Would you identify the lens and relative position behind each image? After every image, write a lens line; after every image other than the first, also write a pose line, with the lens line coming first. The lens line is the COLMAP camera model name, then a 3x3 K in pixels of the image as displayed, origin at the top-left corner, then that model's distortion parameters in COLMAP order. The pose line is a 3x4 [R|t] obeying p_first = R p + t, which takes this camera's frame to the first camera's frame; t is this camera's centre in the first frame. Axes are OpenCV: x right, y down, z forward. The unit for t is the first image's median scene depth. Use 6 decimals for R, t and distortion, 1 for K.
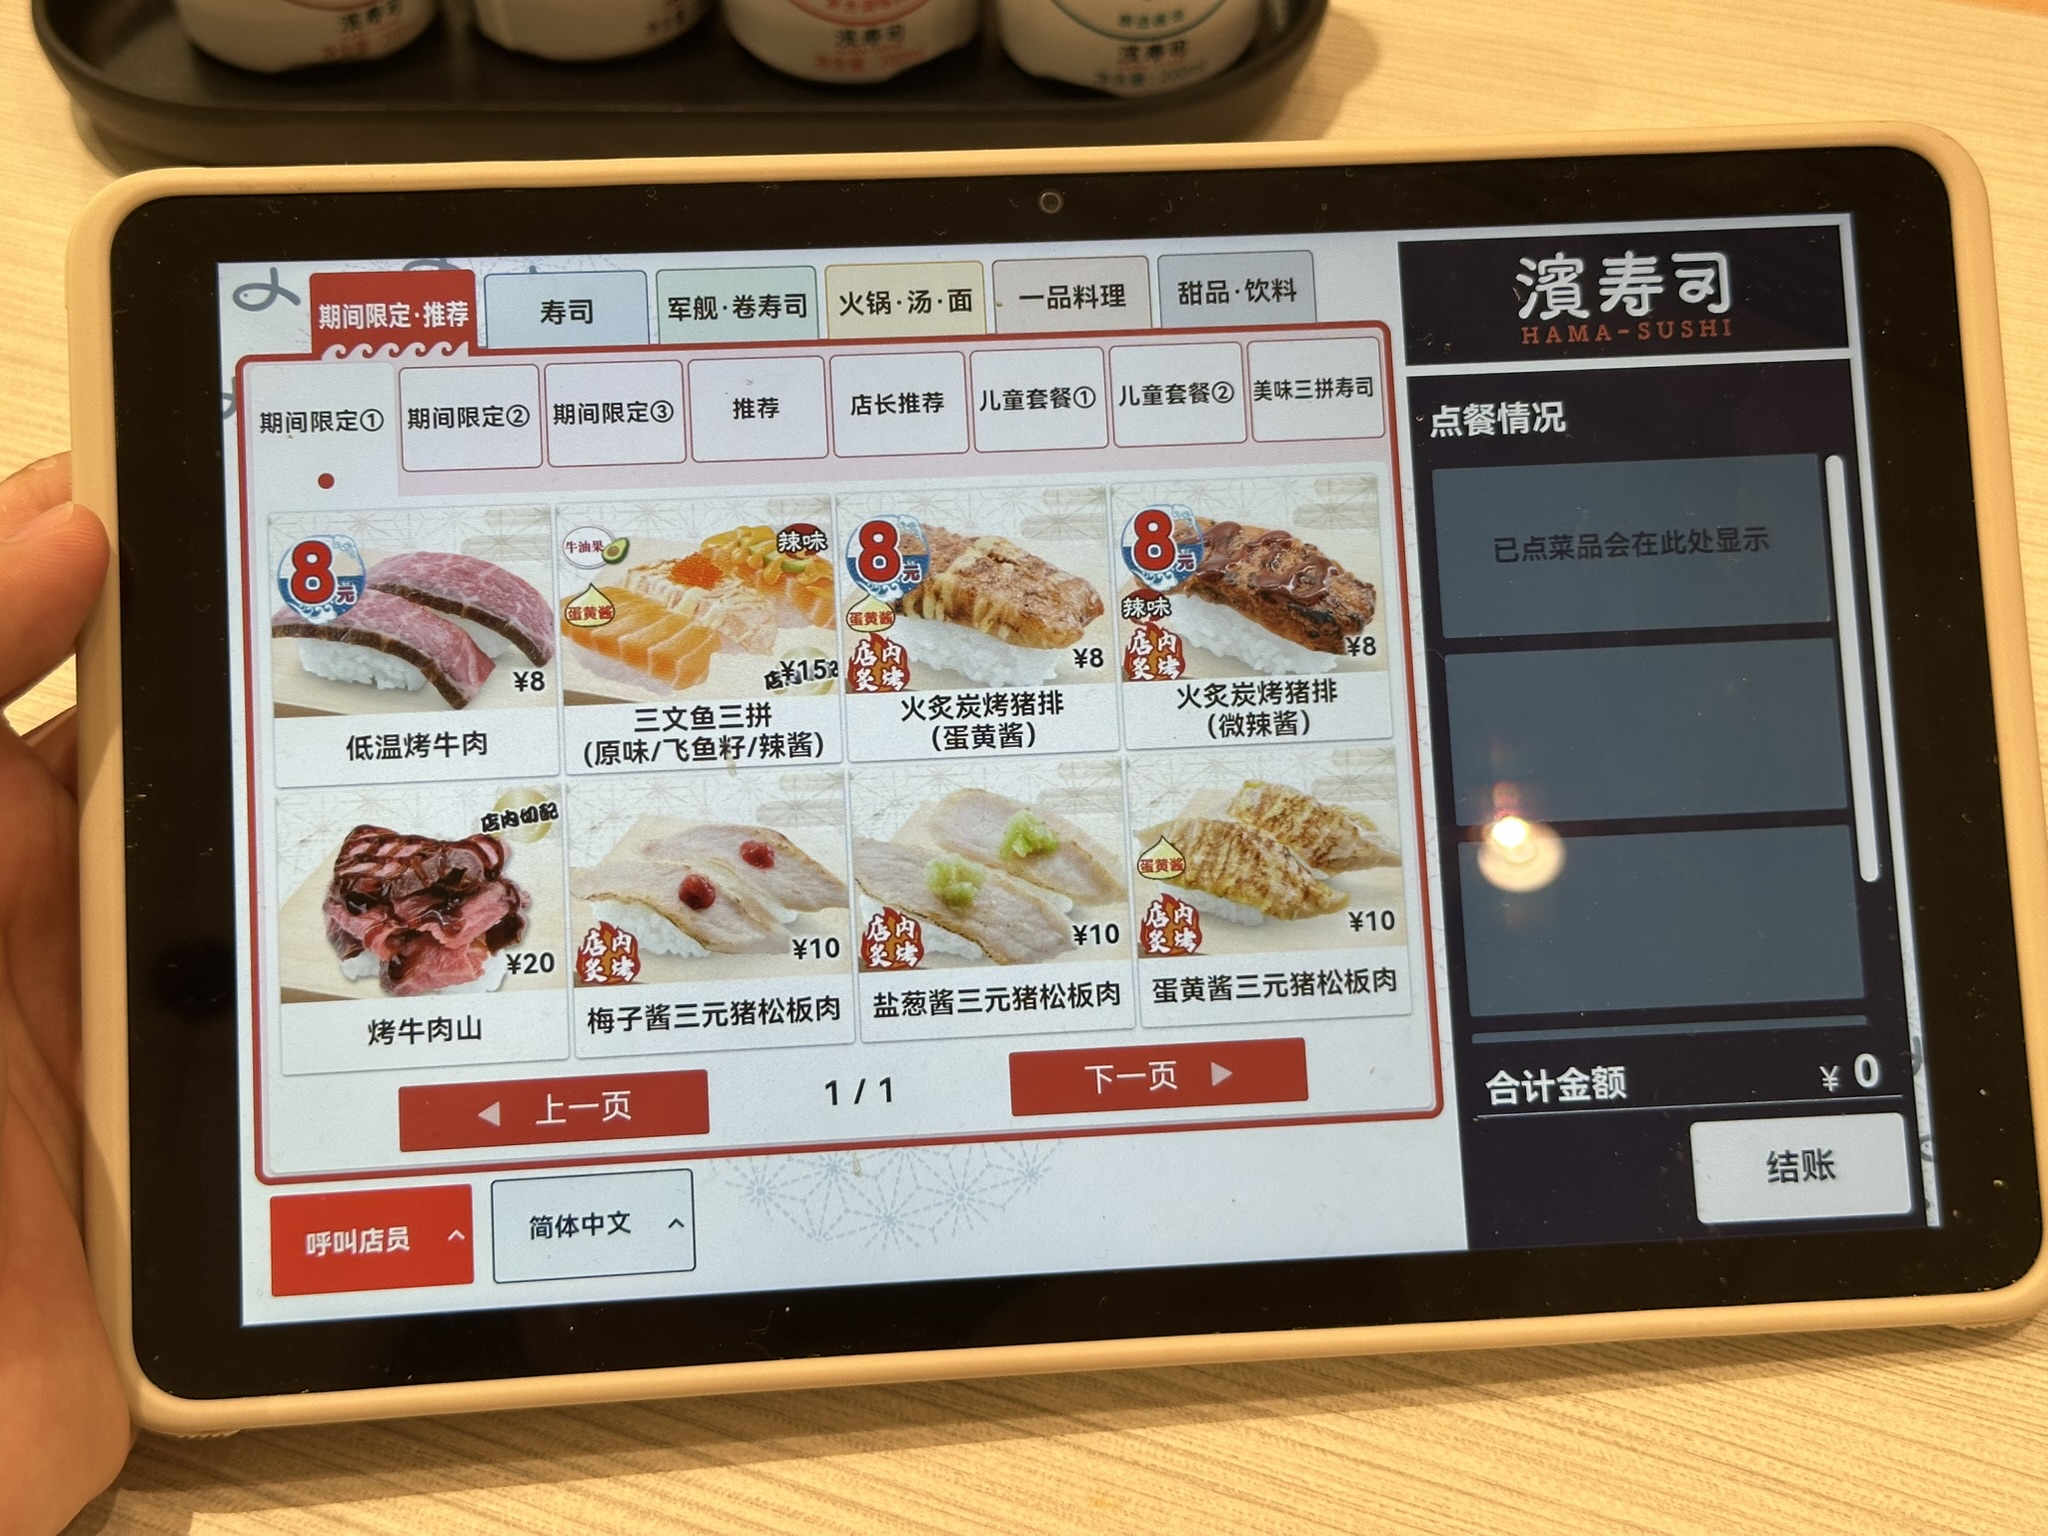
lens RADIAL K [[2719.2, 0, 1024.0], [0, 2719.2, 768.0], [0, 0, 1]] dist [0.109138, 0.031072]
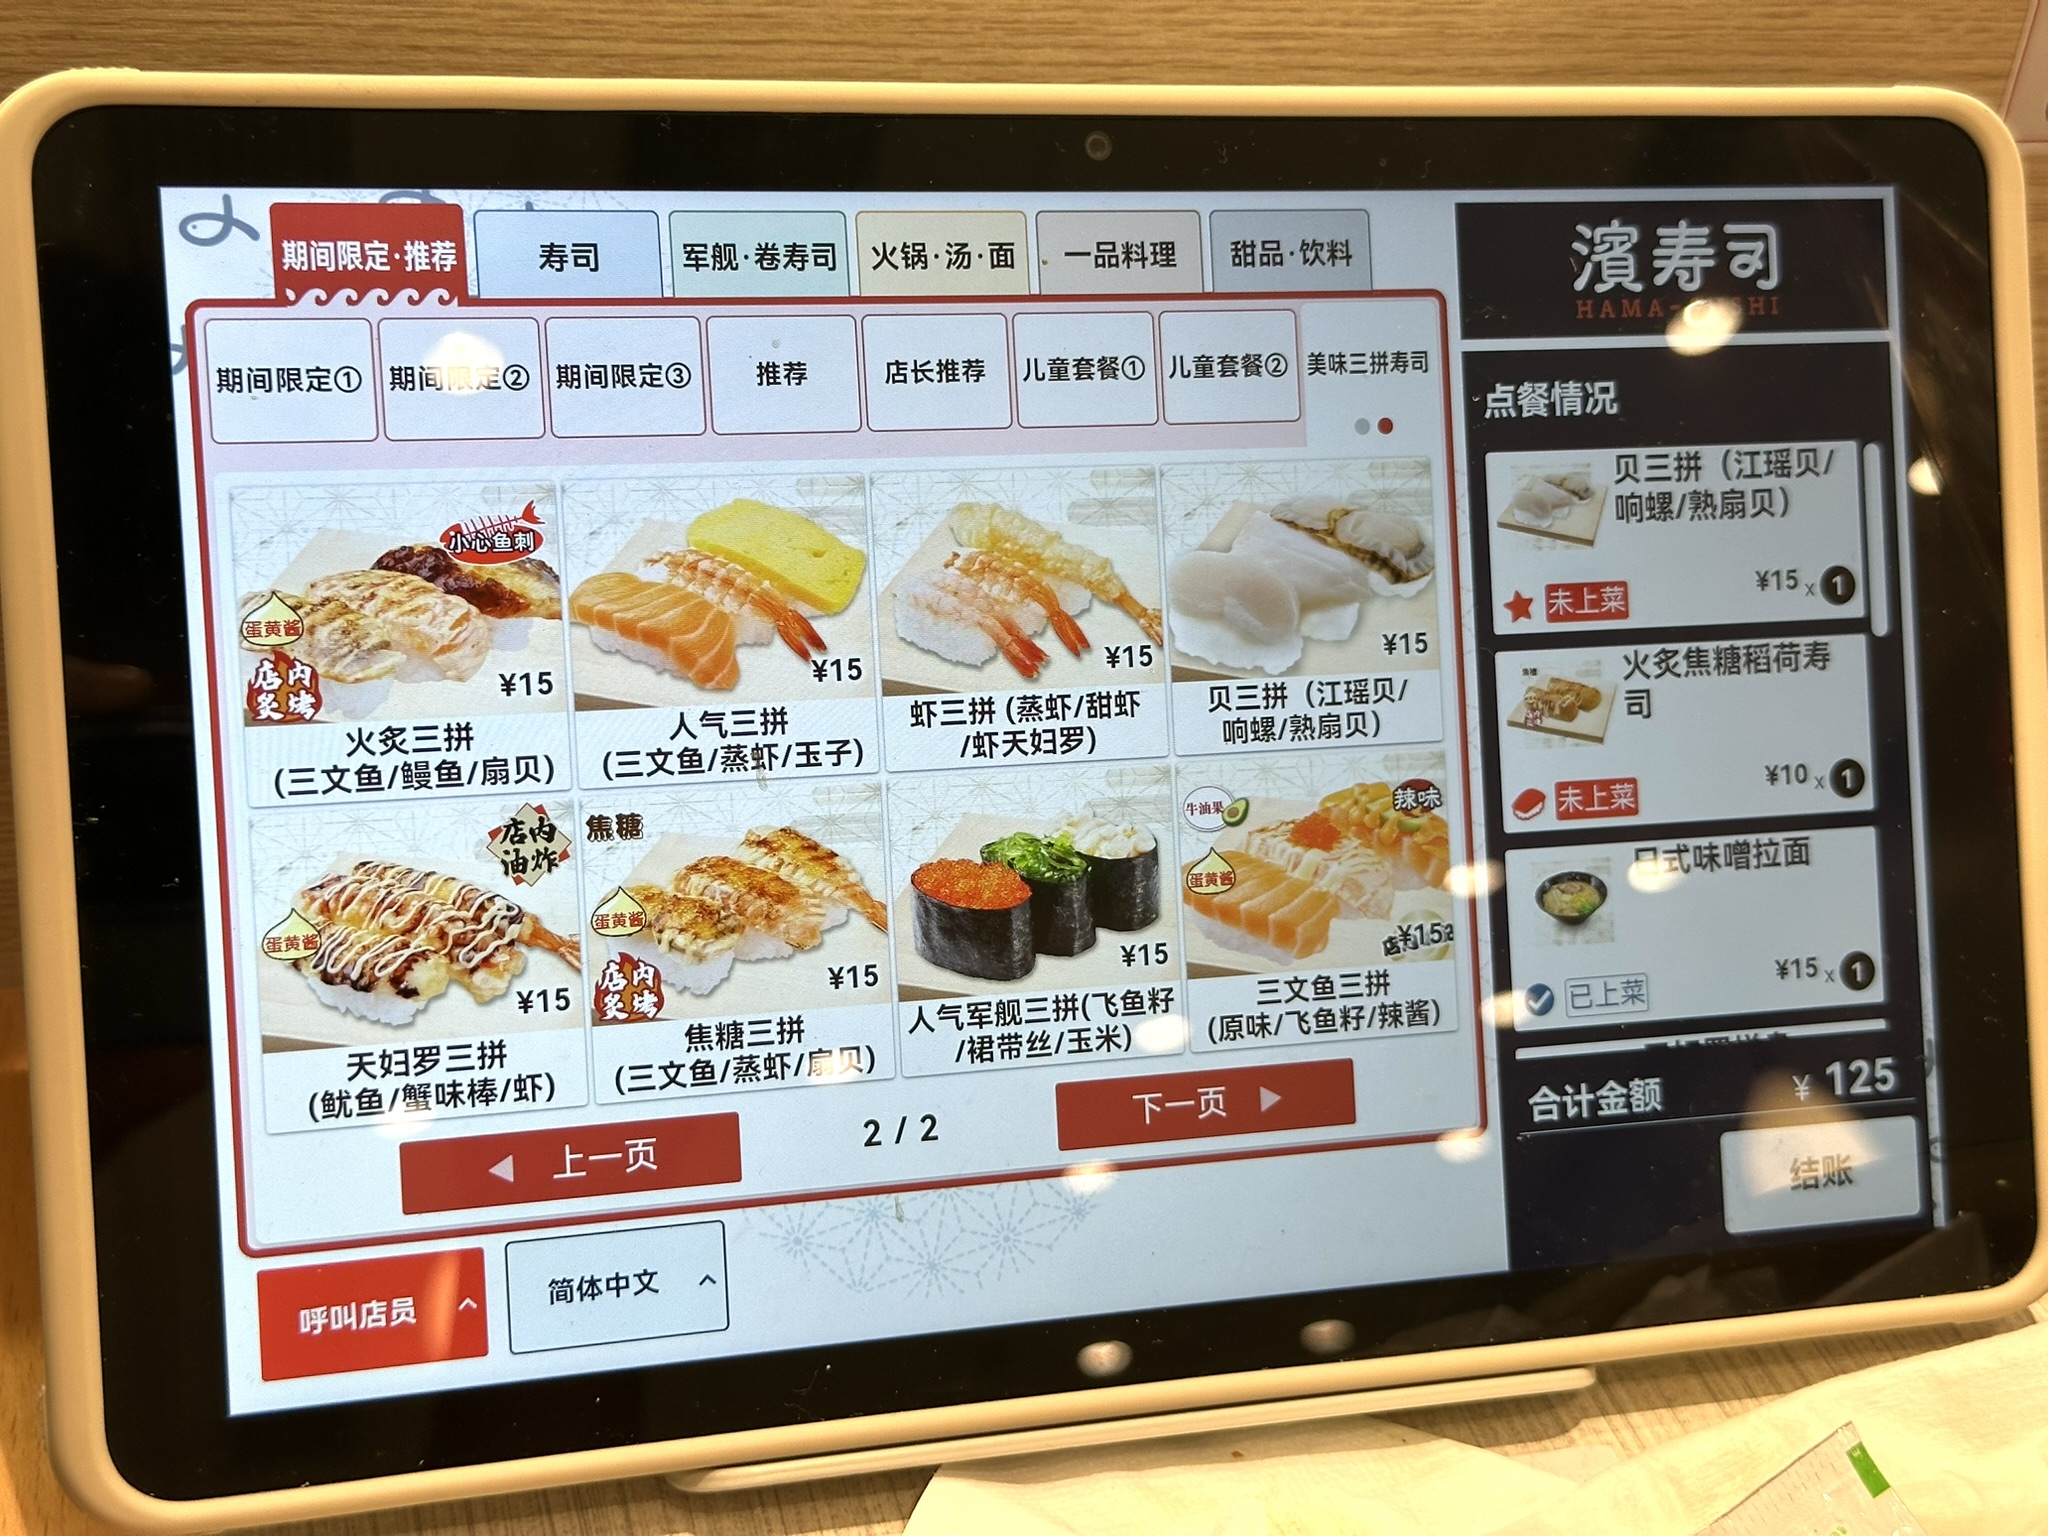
lens RADIAL K [[3064.7, 0, 1016.5], [0, 3064.7, 781.1], [0, 0, 1]] dist [0.148962, -0.086815]
pose [[0.975715, -0.003484, 0.219015, -0.245511], [-0.020273, 0.994145, 0.106131, -0.108434], [-0.218103, -0.107994, 0.969932, -0.005598]]
